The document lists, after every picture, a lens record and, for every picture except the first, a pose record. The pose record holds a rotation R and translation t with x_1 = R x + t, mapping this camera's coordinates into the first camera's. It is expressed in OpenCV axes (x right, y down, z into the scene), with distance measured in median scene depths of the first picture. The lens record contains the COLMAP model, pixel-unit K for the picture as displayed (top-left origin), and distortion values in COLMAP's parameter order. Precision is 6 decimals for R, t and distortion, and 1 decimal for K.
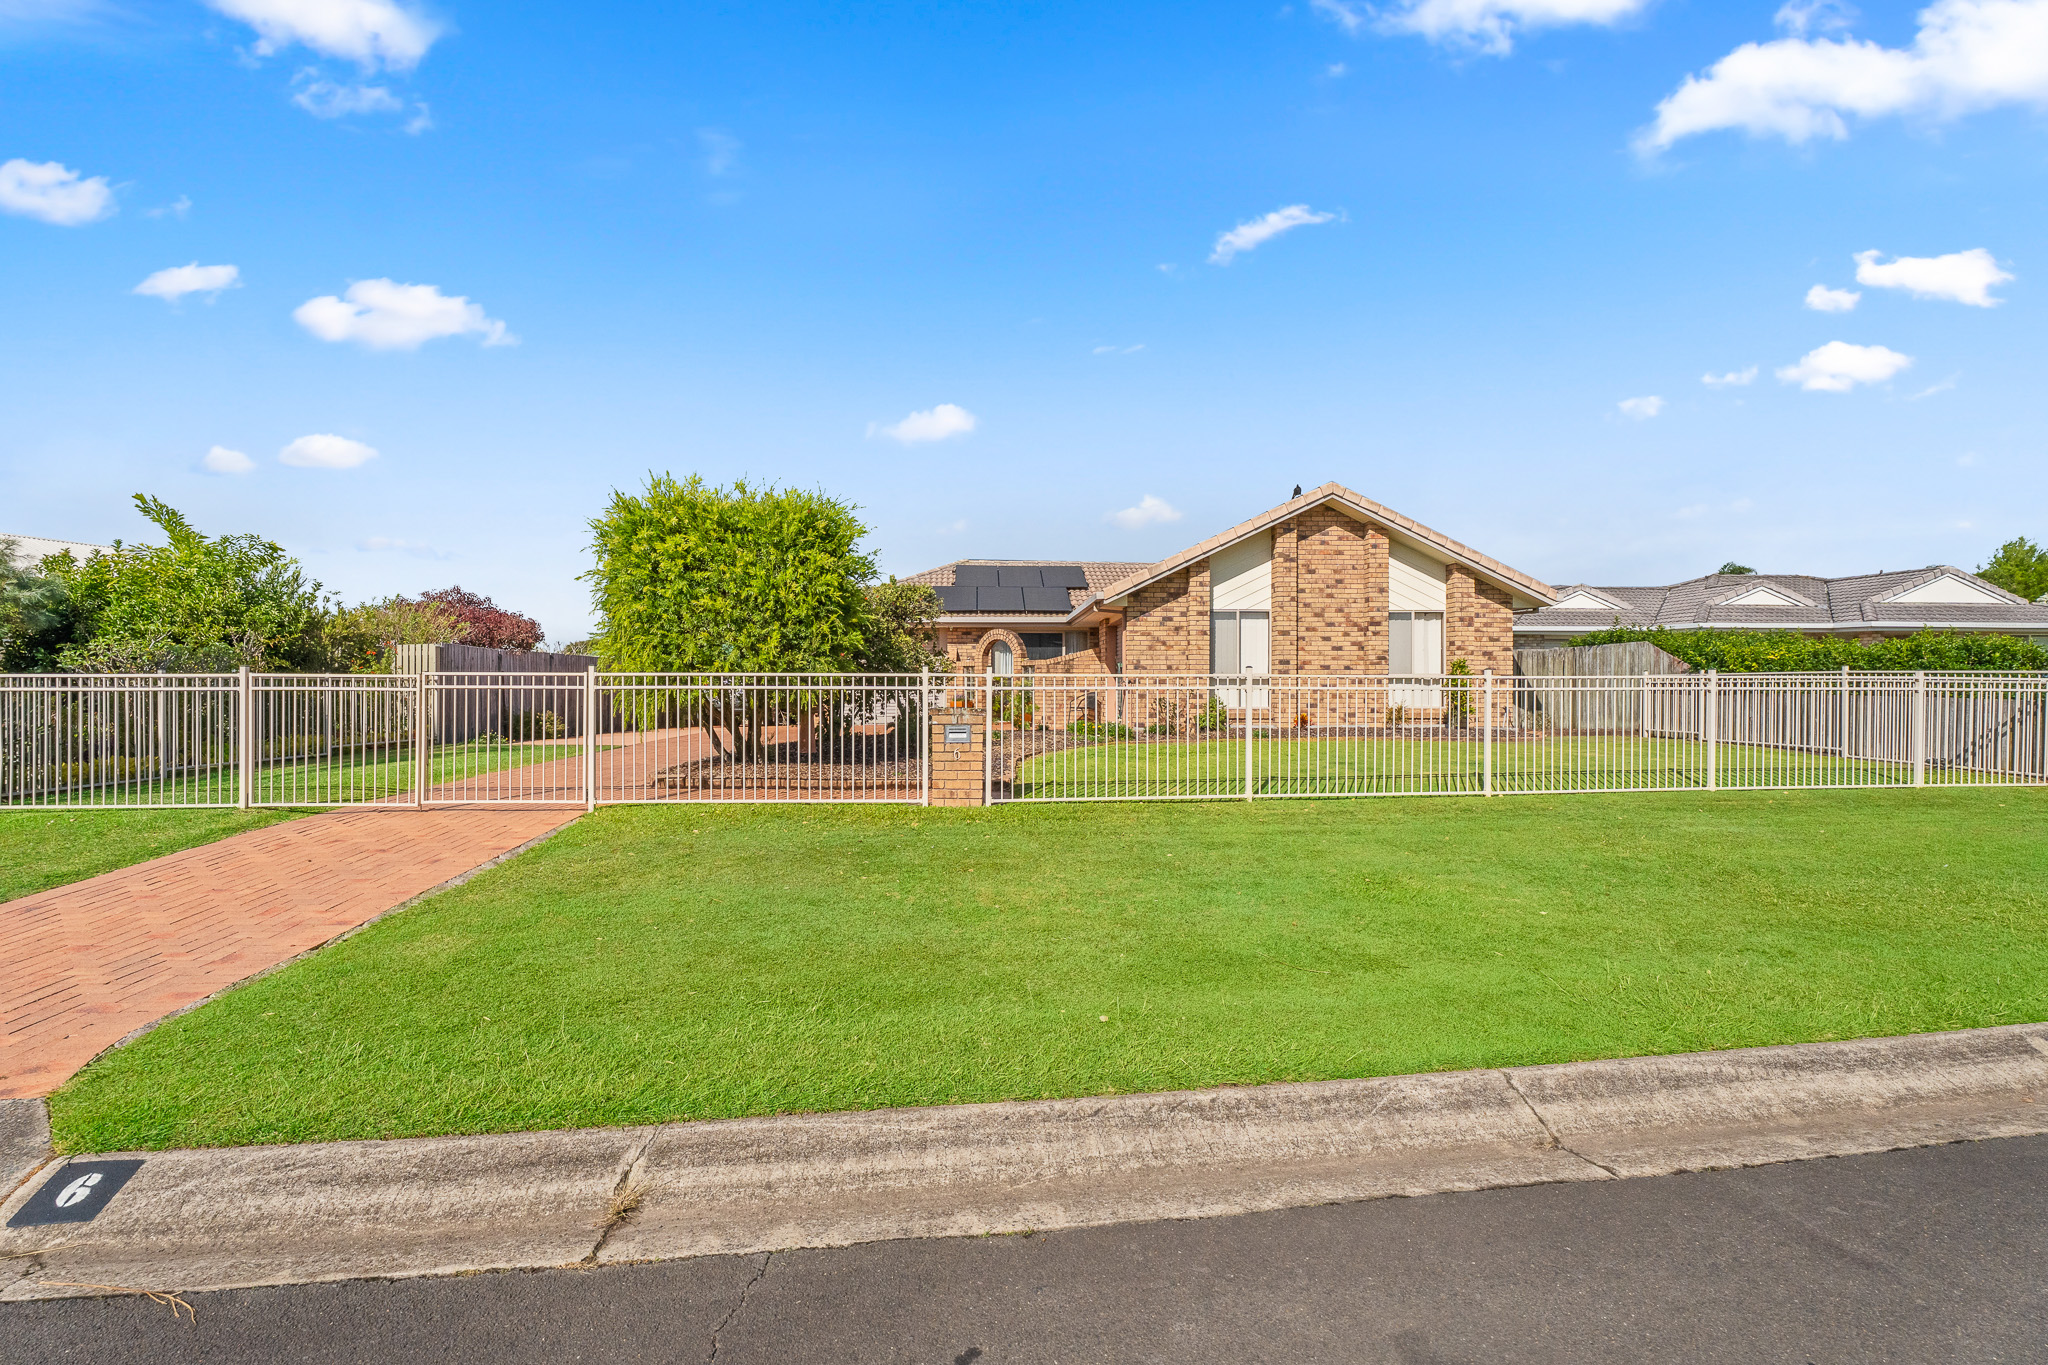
lens RADIAL K [[918.7, 0, 1032.7], [0, 918.7, 677.0], [0, 0, 1]] dist [-0.001126, -0.000120]
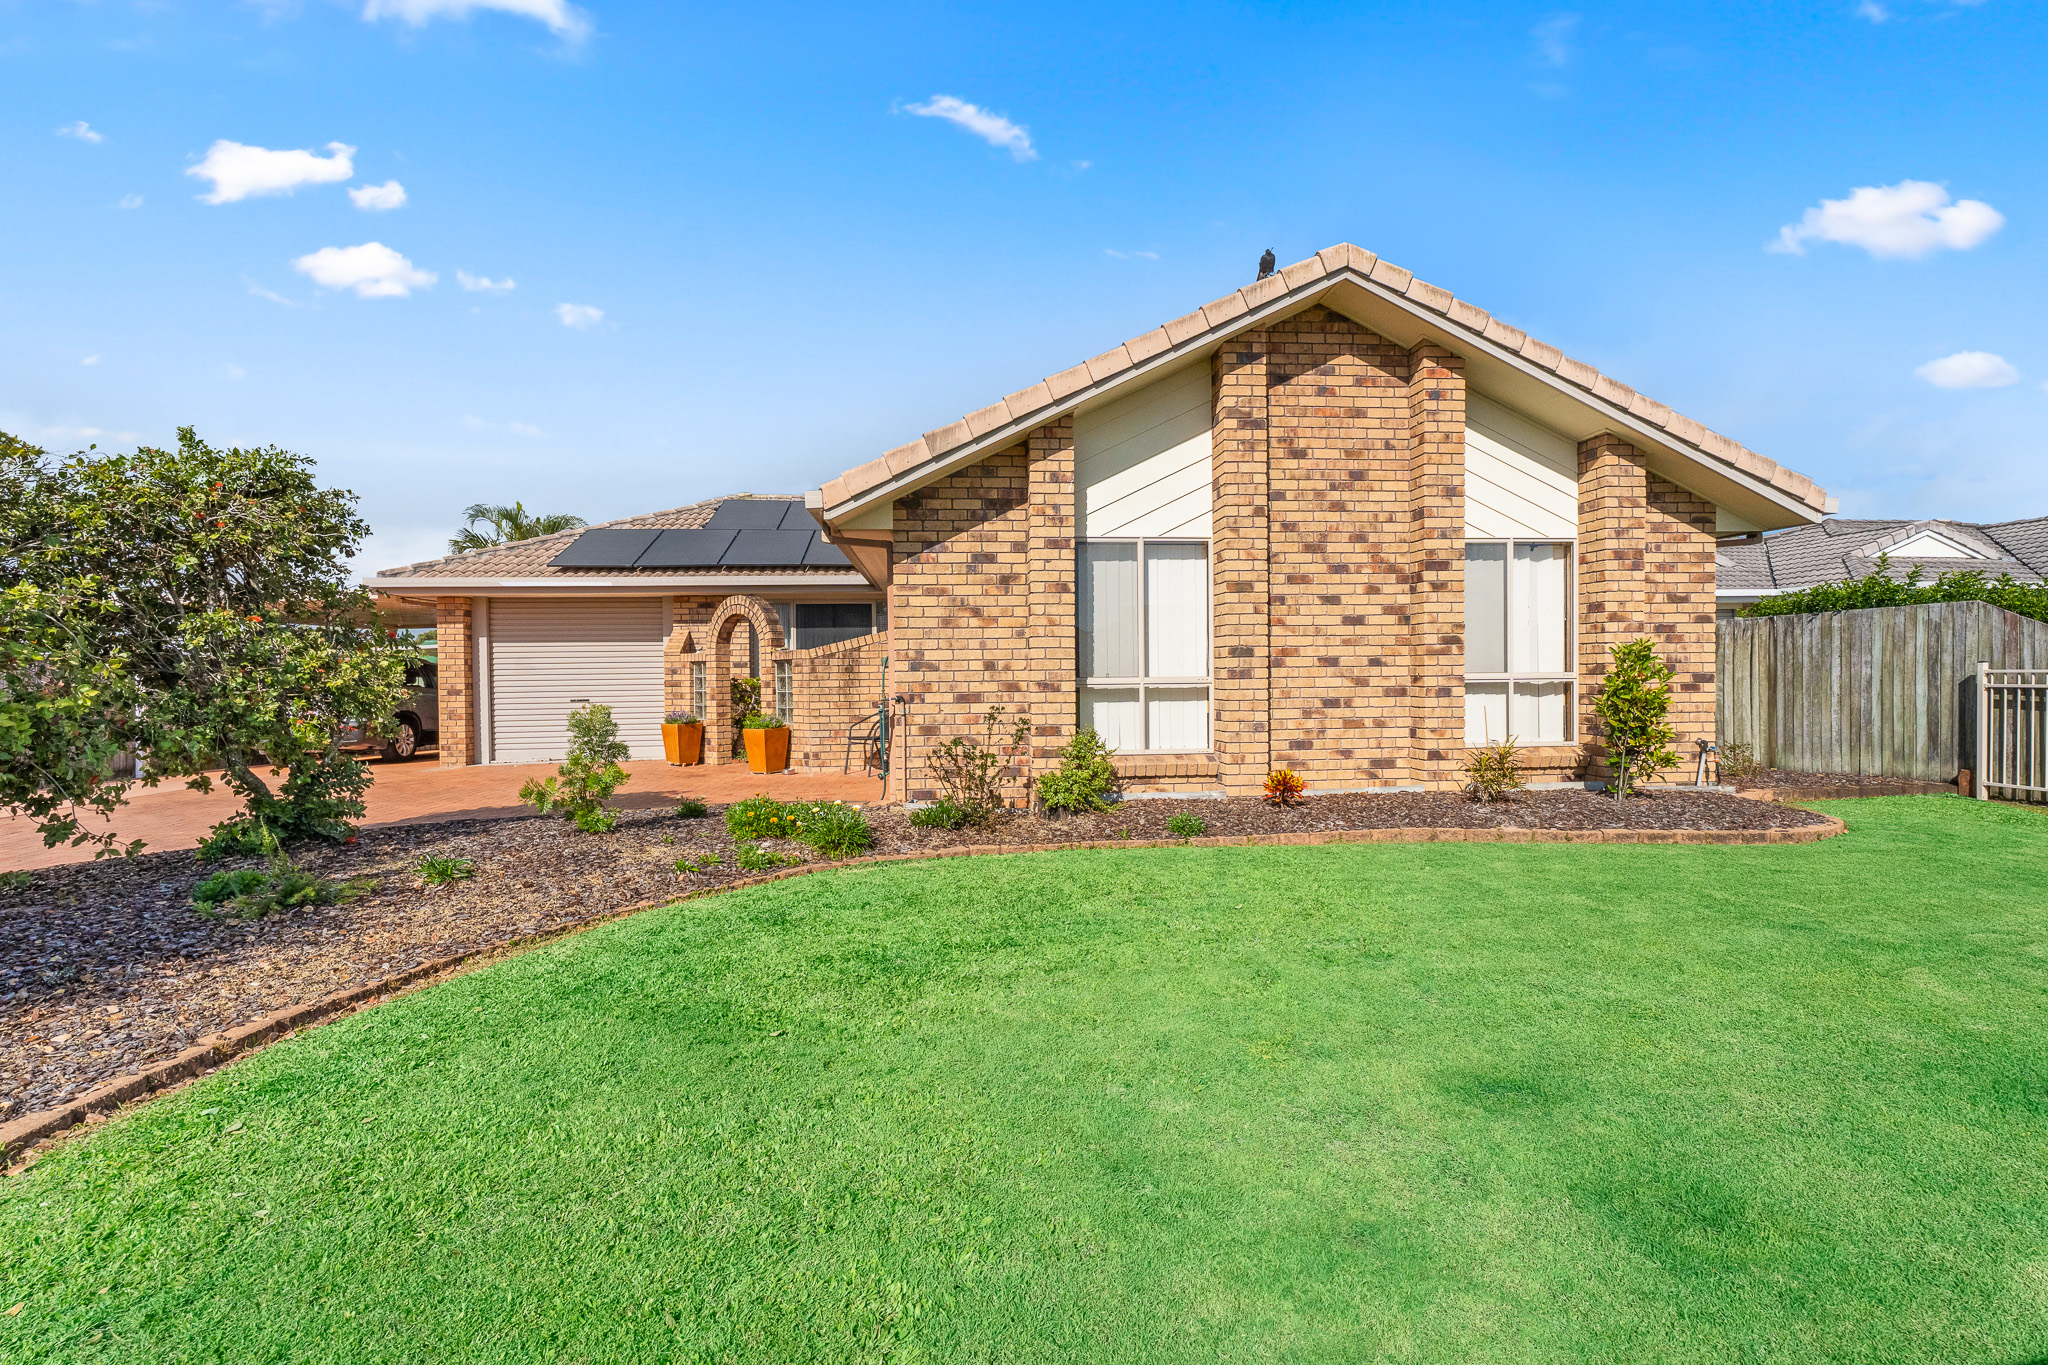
lens RADIAL K [[918.7, 0, 1032.7], [0, 918.7, 677.0], [0, 0, 1]] dist [-0.001126, -0.000120]
pose [[0.998885, -0.011633, 0.045753, 0.148632], [0.010930, 0.999819, 0.015568, -0.011580], [-0.045926, -0.015051, 0.998831, 0.545935]]
